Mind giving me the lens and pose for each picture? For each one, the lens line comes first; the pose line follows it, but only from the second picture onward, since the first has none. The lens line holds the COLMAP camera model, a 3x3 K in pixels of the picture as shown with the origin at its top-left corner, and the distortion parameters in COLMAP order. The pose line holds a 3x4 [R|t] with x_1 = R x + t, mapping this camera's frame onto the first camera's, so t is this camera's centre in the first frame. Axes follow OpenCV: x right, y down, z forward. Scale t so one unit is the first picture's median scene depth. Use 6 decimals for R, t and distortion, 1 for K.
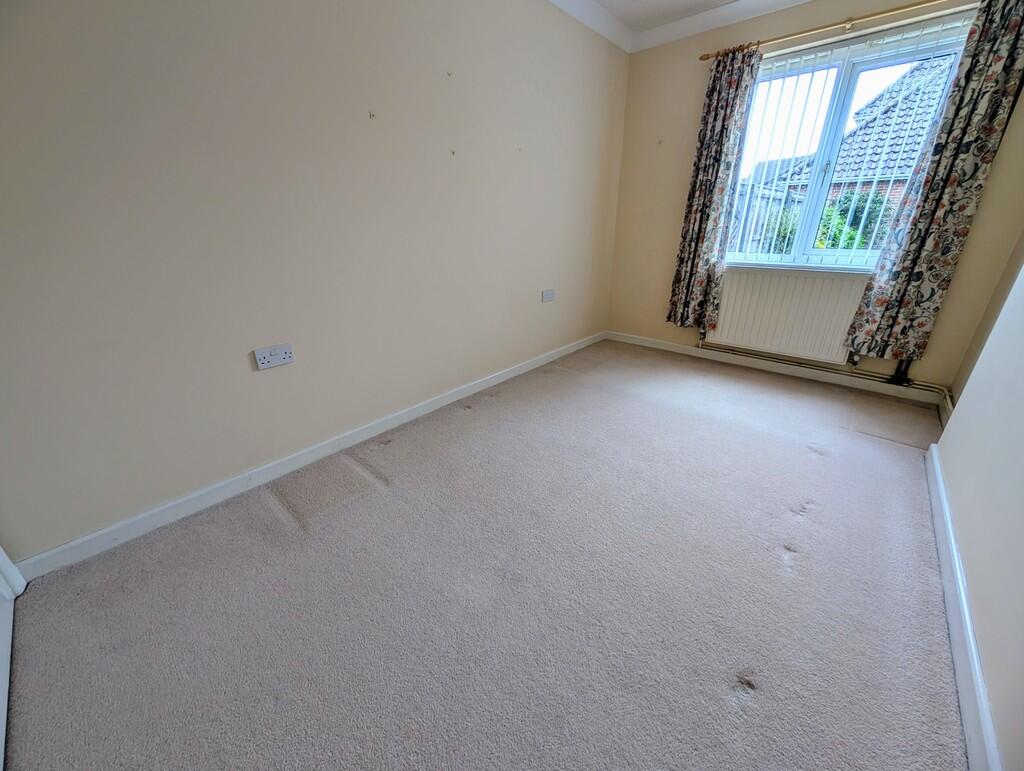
lens RADIAL K [[389.1, 0, 513.0], [0, 389.1, 387.5], [0, 0, 1]] dist [0.000778, 0.000556]
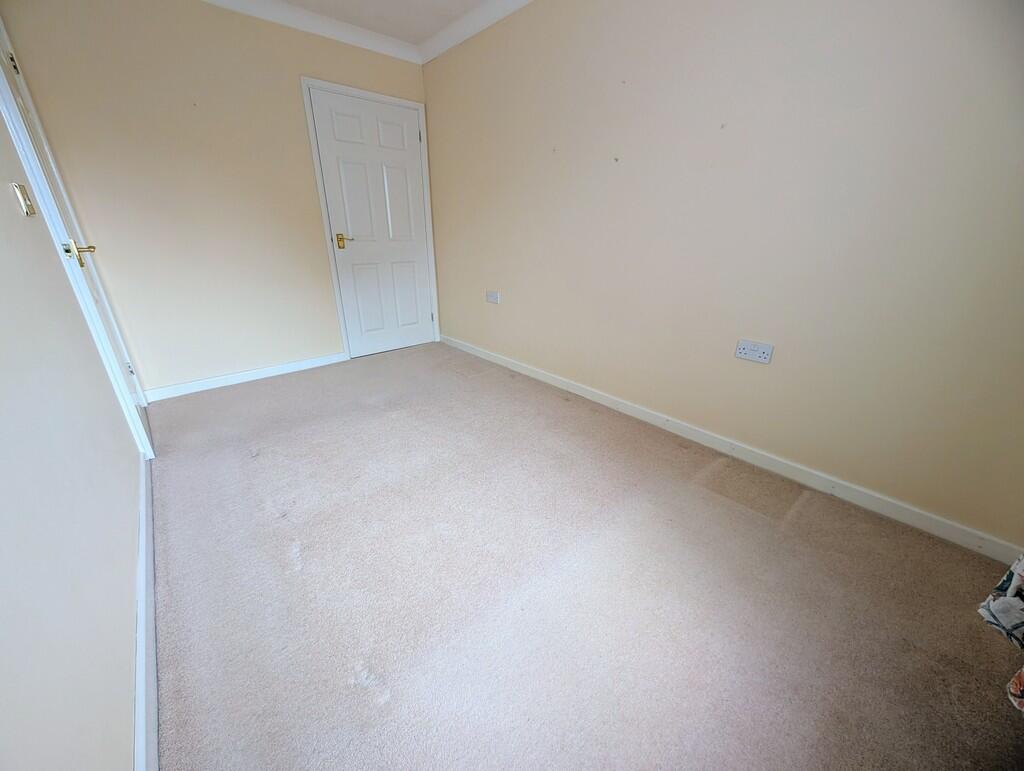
lens RADIAL K [[389.1, 0, 512.1], [0, 389.1, 381.8], [0, 0, 1]] dist [0.000778, 0.000556]
pose [[-0.129936, 0.389480, -0.911823, 0.827542], [-0.370879, 0.833771, 0.408992, -0.361336], [0.919546, 0.391319, 0.036113, 0.773893]]
